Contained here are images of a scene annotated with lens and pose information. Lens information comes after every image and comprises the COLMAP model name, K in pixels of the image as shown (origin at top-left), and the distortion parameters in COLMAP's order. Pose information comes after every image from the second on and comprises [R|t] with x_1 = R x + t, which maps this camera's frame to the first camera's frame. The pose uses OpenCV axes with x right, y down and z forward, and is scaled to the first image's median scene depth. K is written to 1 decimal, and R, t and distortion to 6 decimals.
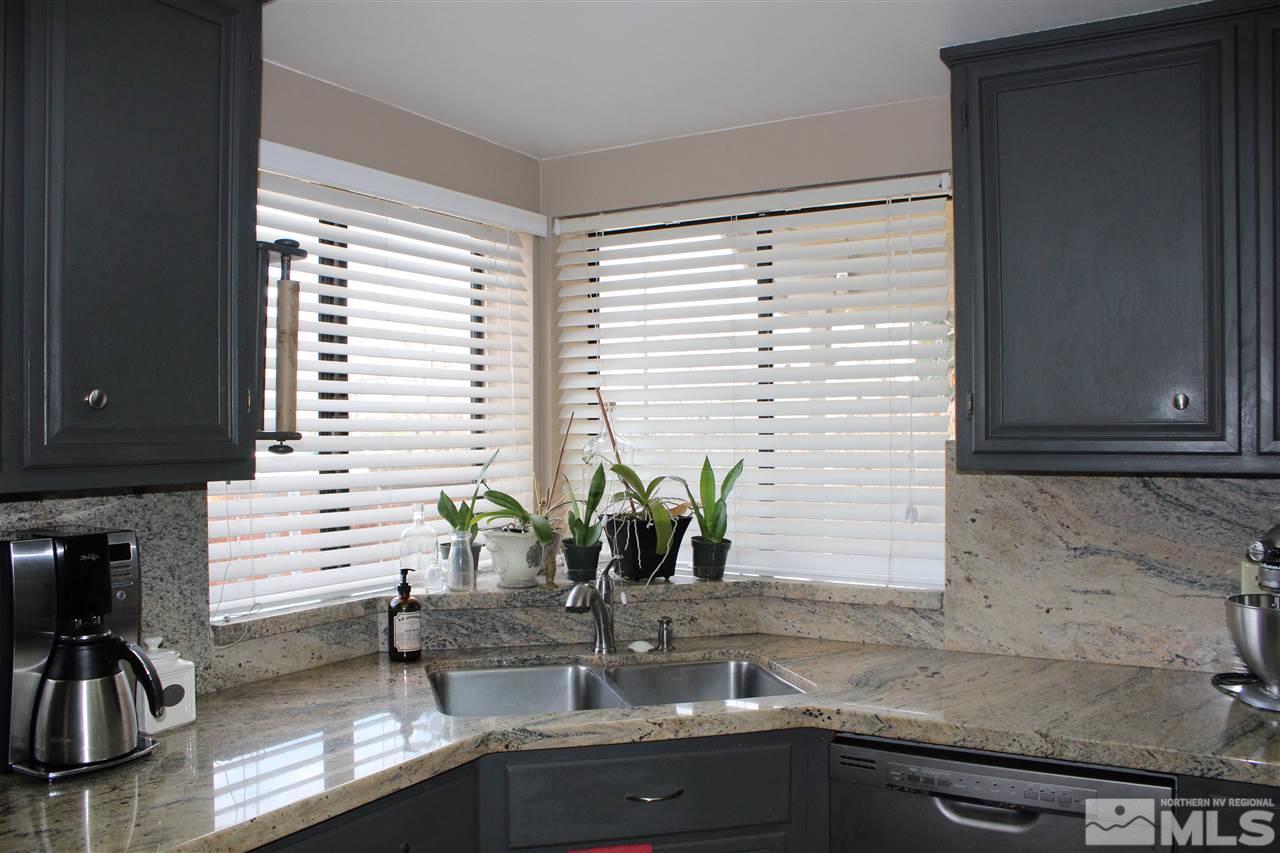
lens RADIAL K [[1095.6, 0, 640.0], [0, 1095.6, 426.5], [0, 0, 1]] dist [0.006310, 0.009572]
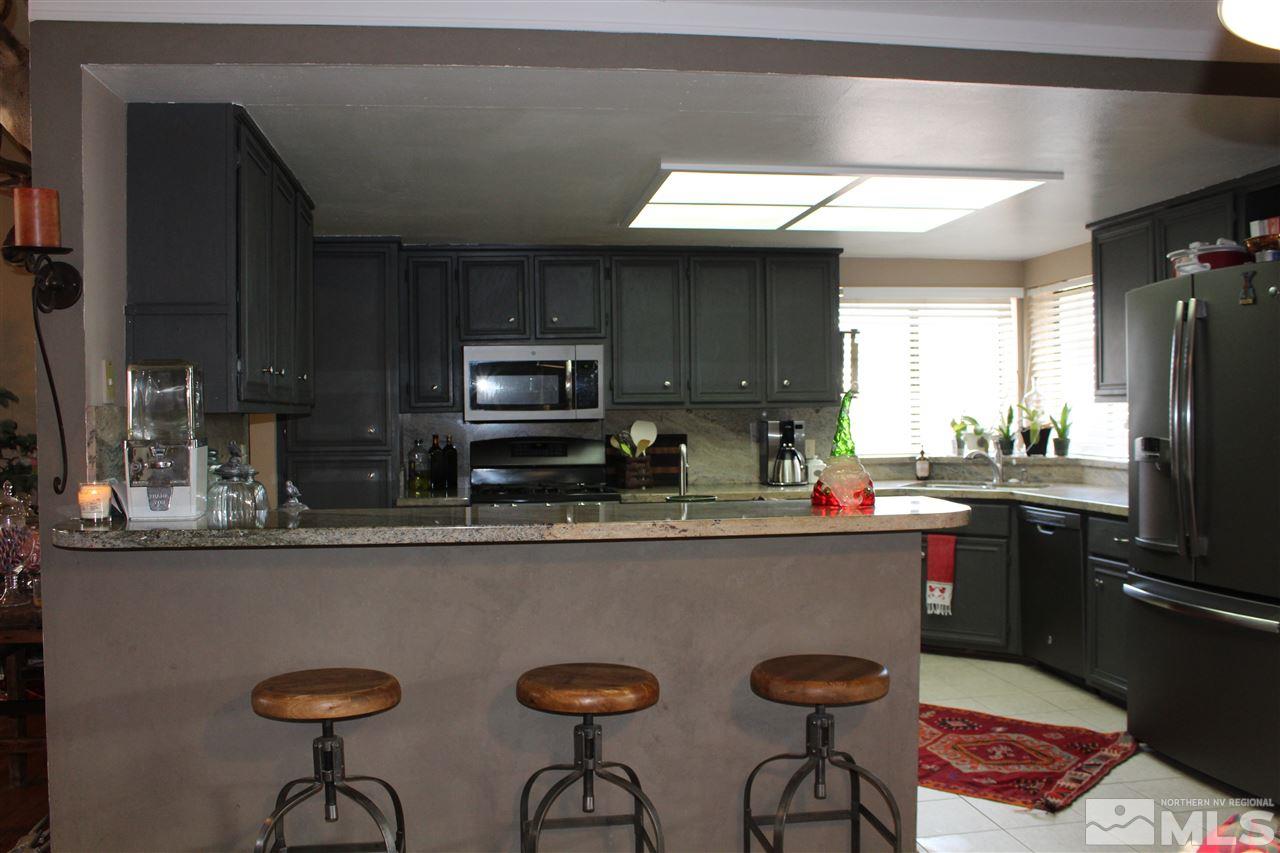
lens RADIAL K [[1095.6, 0, 640.0], [0, 1095.6, 426.5], [0, 0, 1]] dist [0.006310, 0.009572]
pose [[0.612857, 0.003306, -0.790187, 1.290754], [0.012469, 0.999826, 0.013854, 0.038511], [0.790095, -0.018344, 0.612710, -1.003278]]
